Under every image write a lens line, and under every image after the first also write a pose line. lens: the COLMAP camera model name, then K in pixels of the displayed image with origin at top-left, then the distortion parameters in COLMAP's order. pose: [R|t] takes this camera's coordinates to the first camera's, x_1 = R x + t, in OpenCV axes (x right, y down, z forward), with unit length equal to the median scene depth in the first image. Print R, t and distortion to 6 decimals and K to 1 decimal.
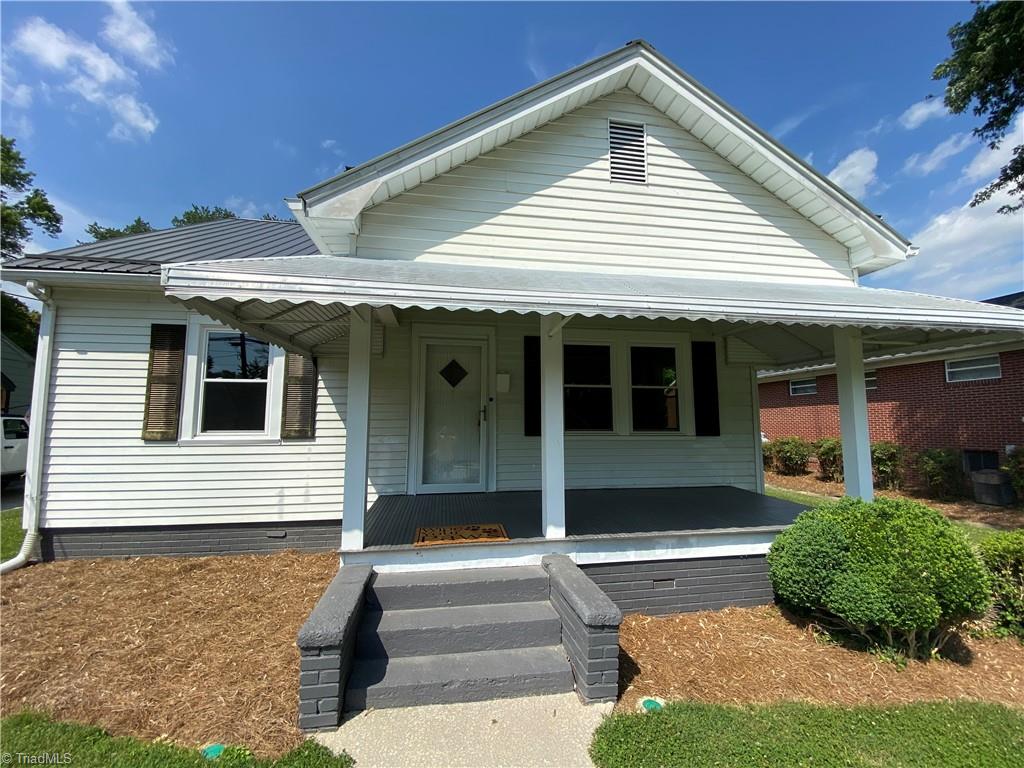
lens RADIAL K [[417.2, 0, 511.2], [0, 417.2, 382.3], [0, 0, 1]] dist [0.044811, -0.033656]
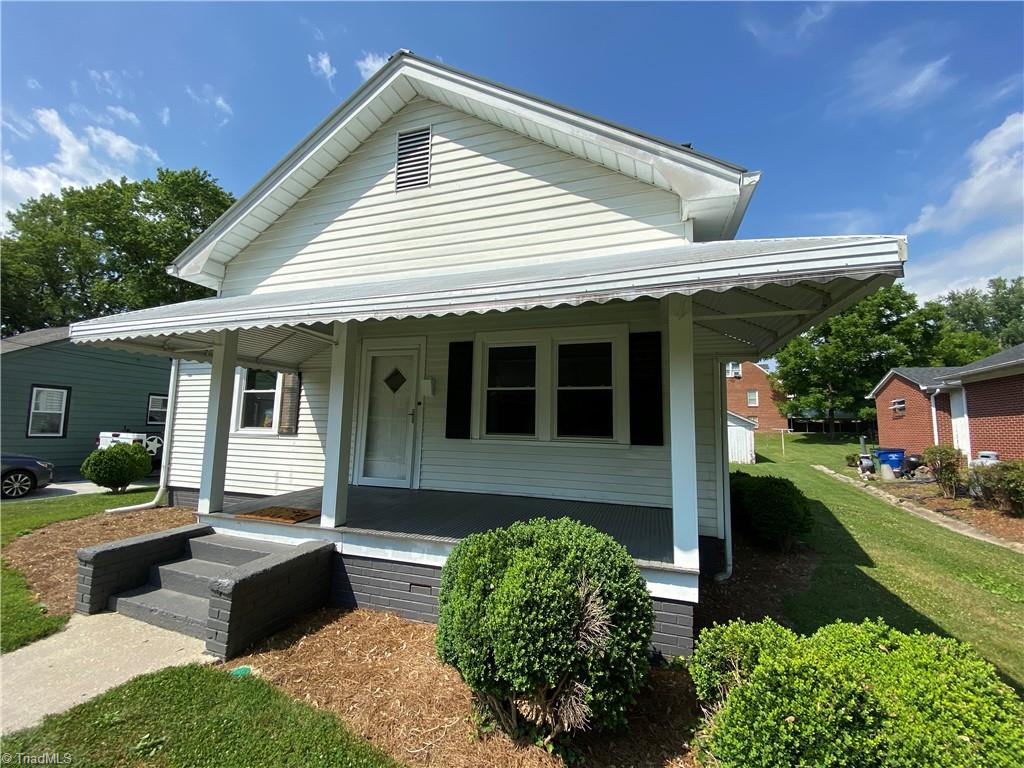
lens RADIAL K [[418.8, 0, 511.1], [0, 418.8, 382.5], [0, 0, 1]] dist [0.040522, -0.033692]
pose [[0.878605, -0.032826, -0.476420, 0.740184], [0.024697, 0.999423, -0.023317, 0.019759], [0.476910, 0.008720, 0.878909, 0.169805]]
